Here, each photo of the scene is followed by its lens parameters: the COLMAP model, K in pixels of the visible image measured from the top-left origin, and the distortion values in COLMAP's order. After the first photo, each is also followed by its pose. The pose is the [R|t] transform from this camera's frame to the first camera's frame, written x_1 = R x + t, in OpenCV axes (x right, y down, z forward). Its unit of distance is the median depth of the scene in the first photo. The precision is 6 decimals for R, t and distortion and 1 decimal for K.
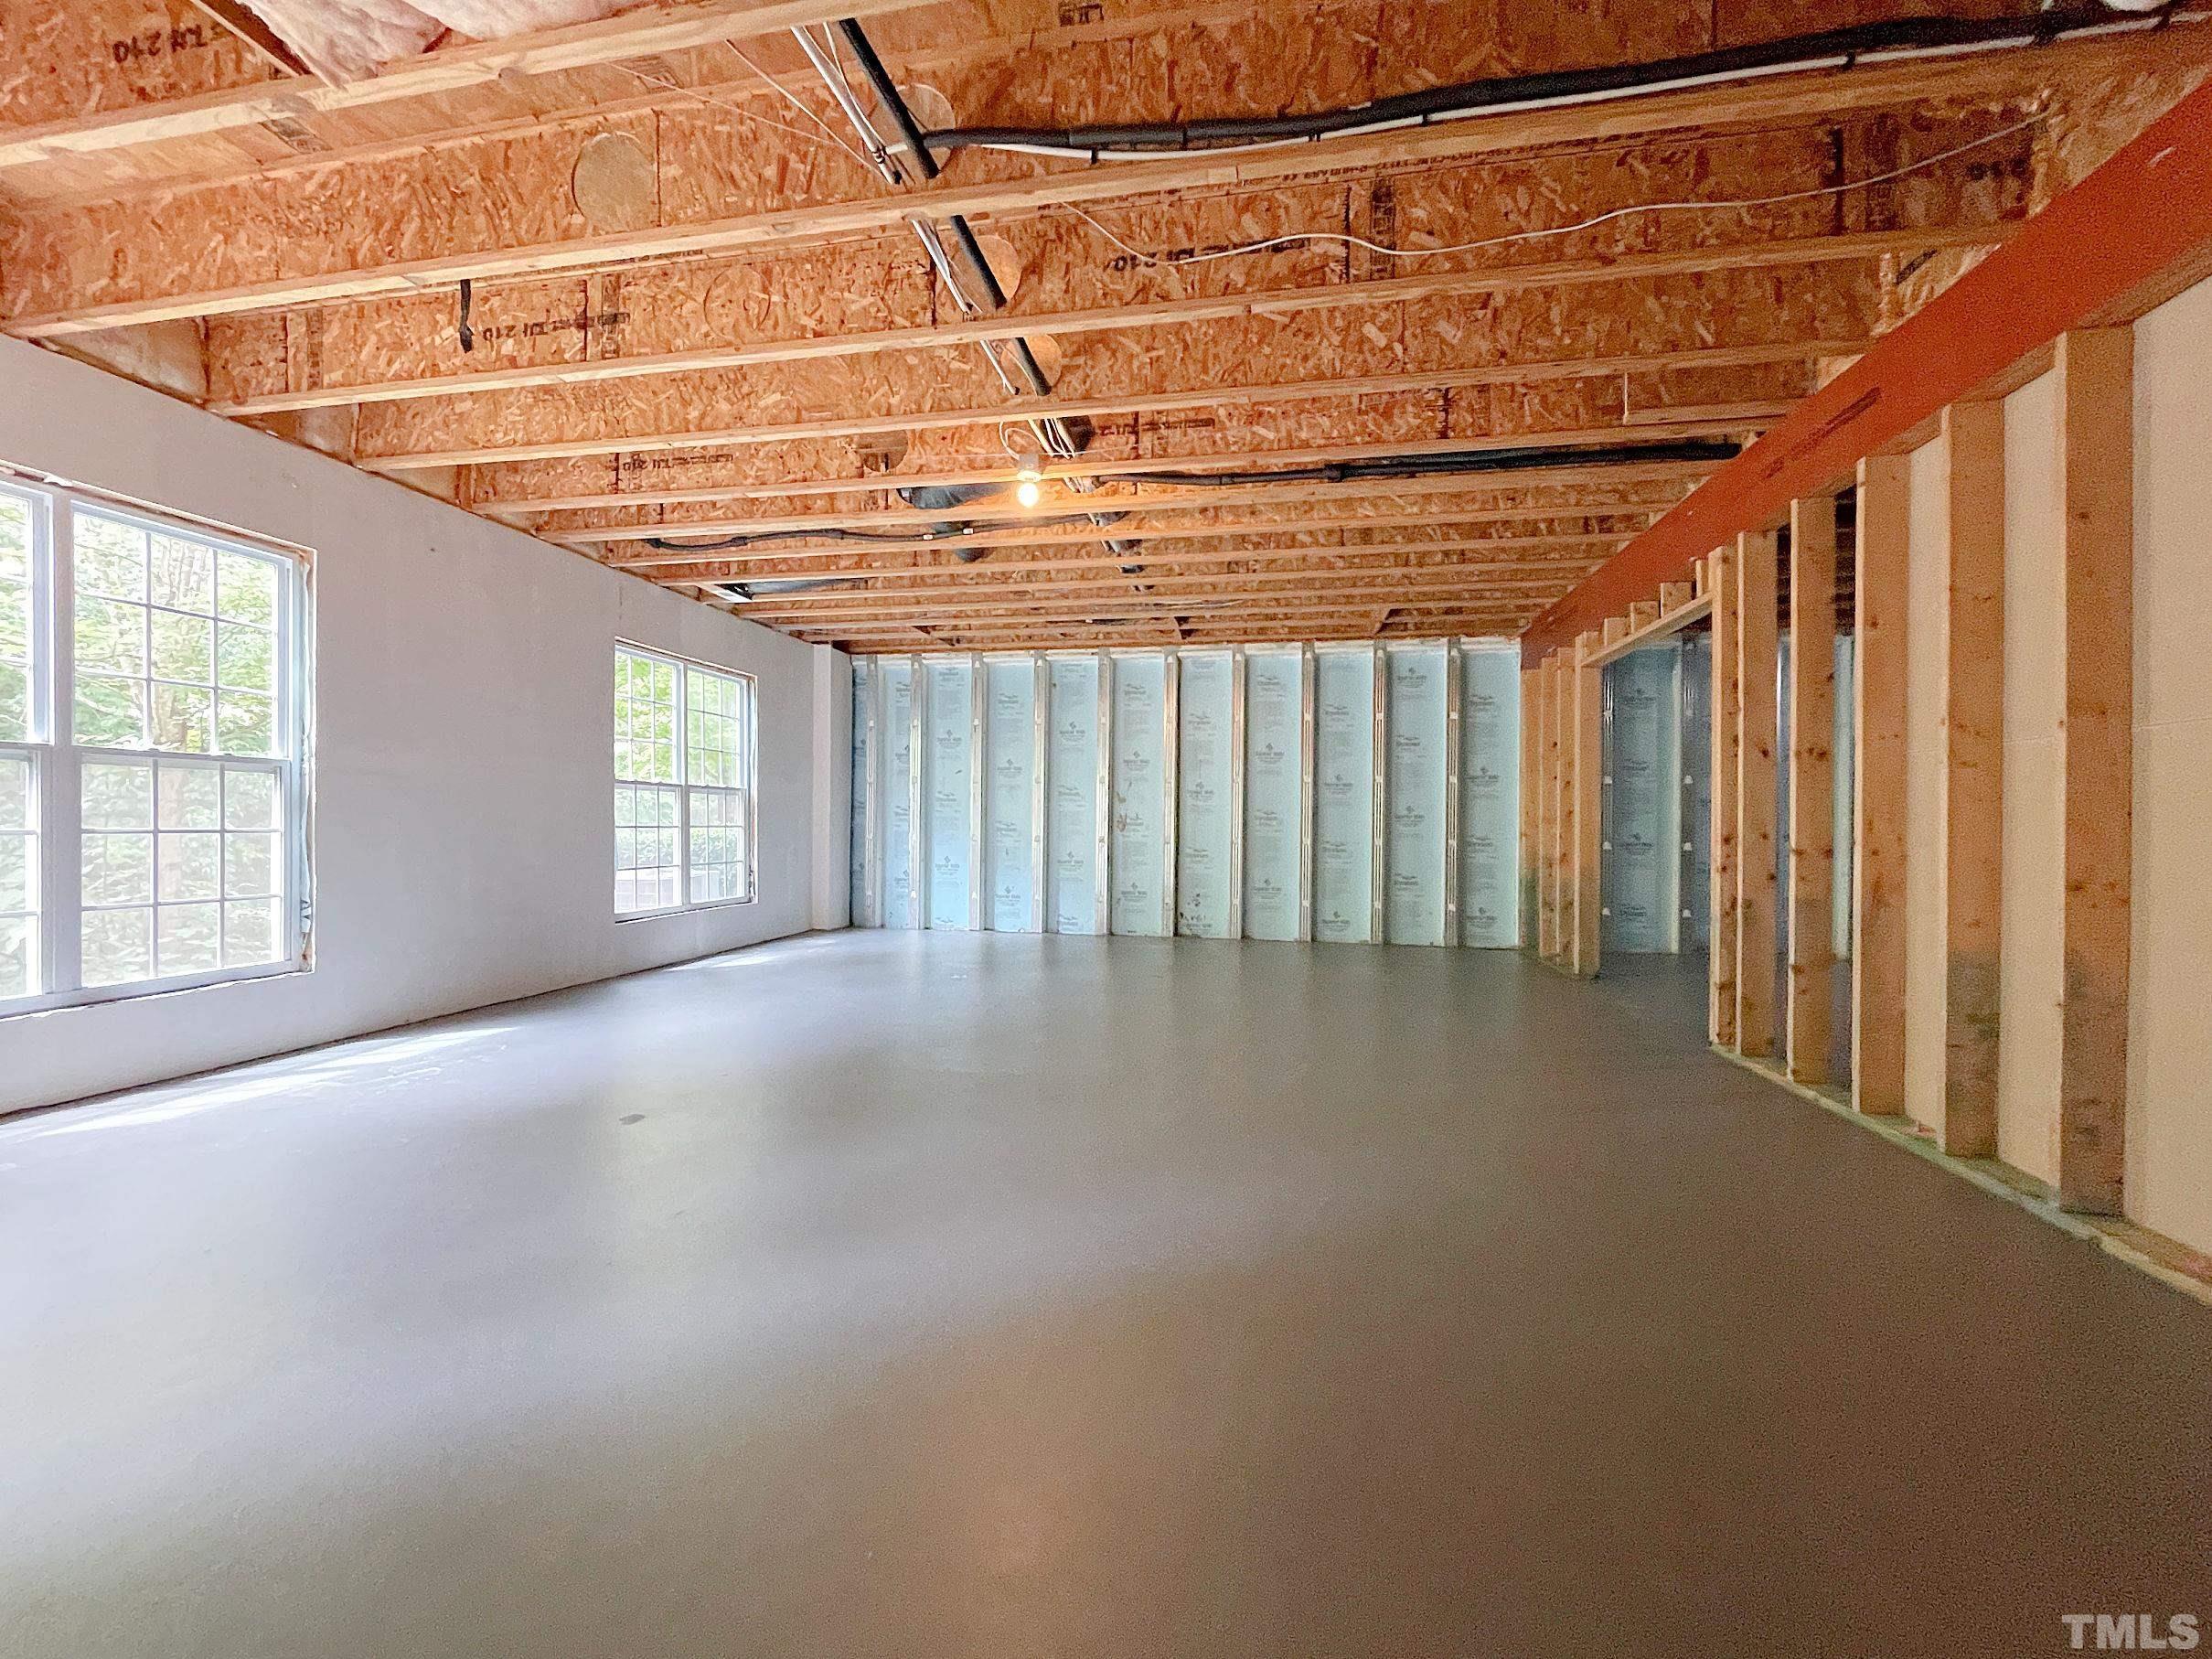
lens RADIAL K [[900.6, 0, 1109.4], [0, 900.6, 827.9], [0, 0, 1]] dist [-0.002837, -0.000435]
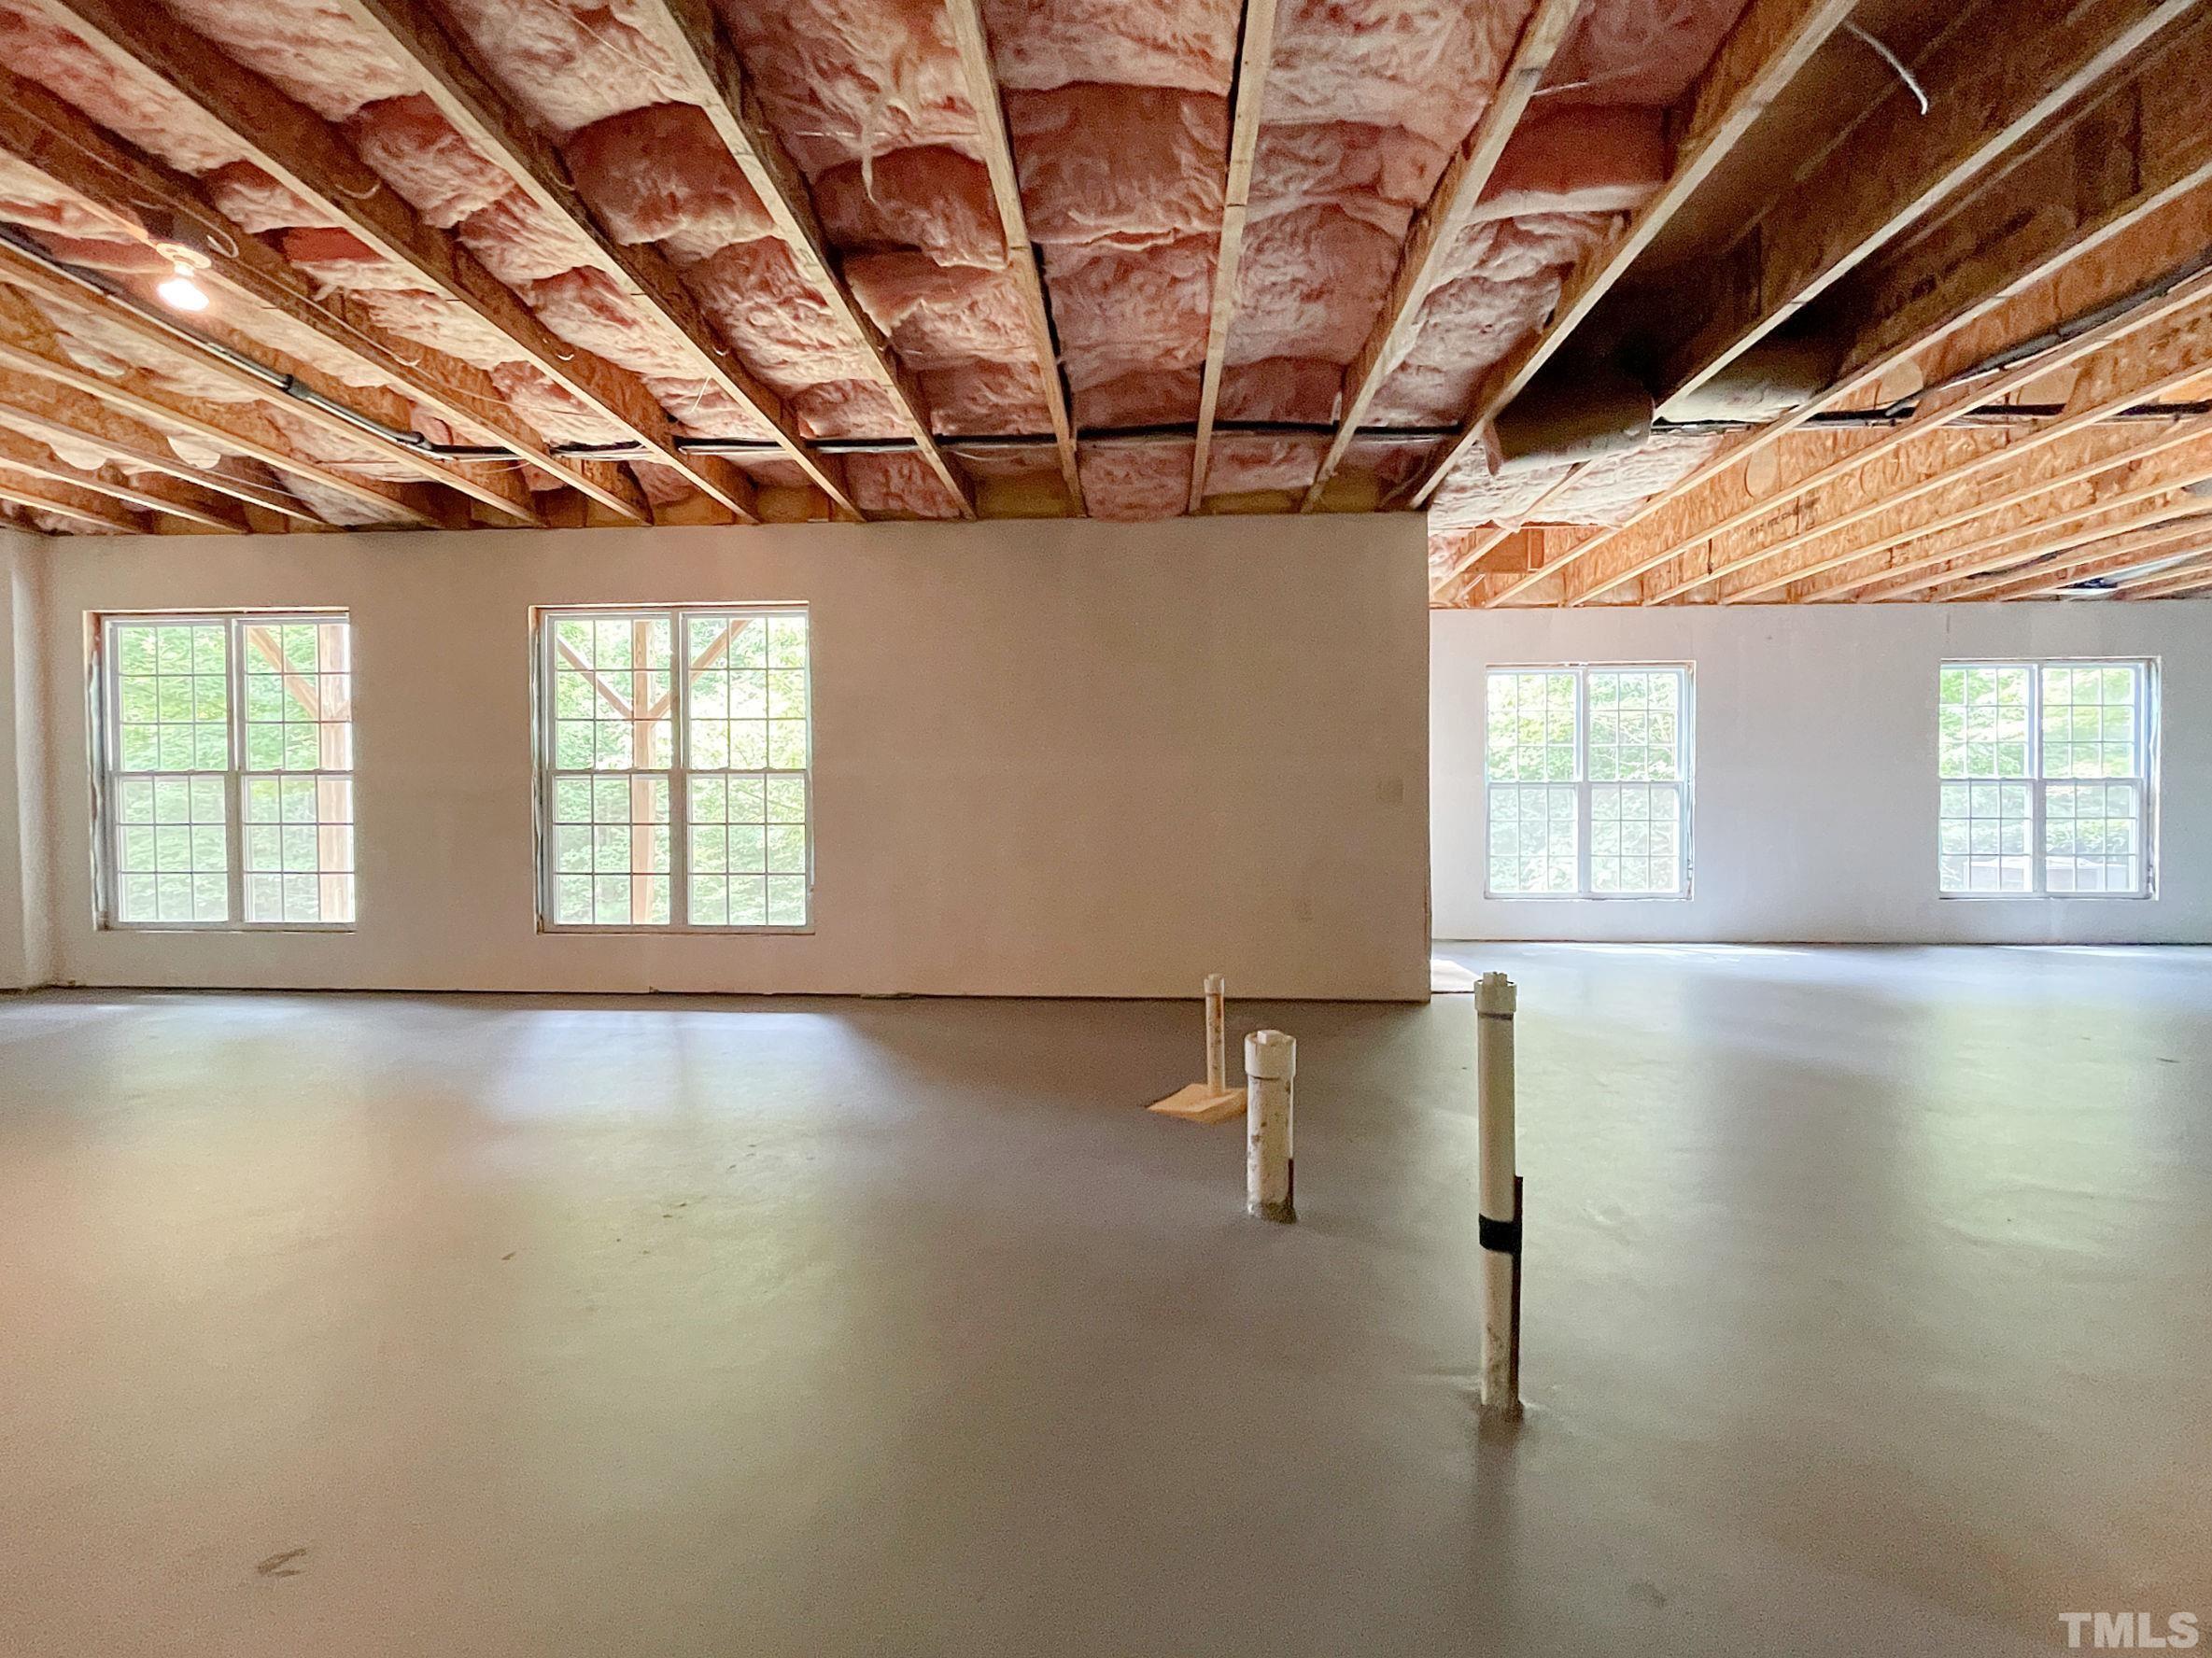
lens RADIAL K [[900.5, 0, 1109.4], [0, 900.5, 827.4], [0, 0, 1]] dist [-0.002837, -0.000435]
pose [[0.133310, 0.010668, -0.991017, 0.695901], [-0.001092, 0.999943, 0.010617, -0.000824], [0.991074, -0.000333, 0.133314, -0.365746]]
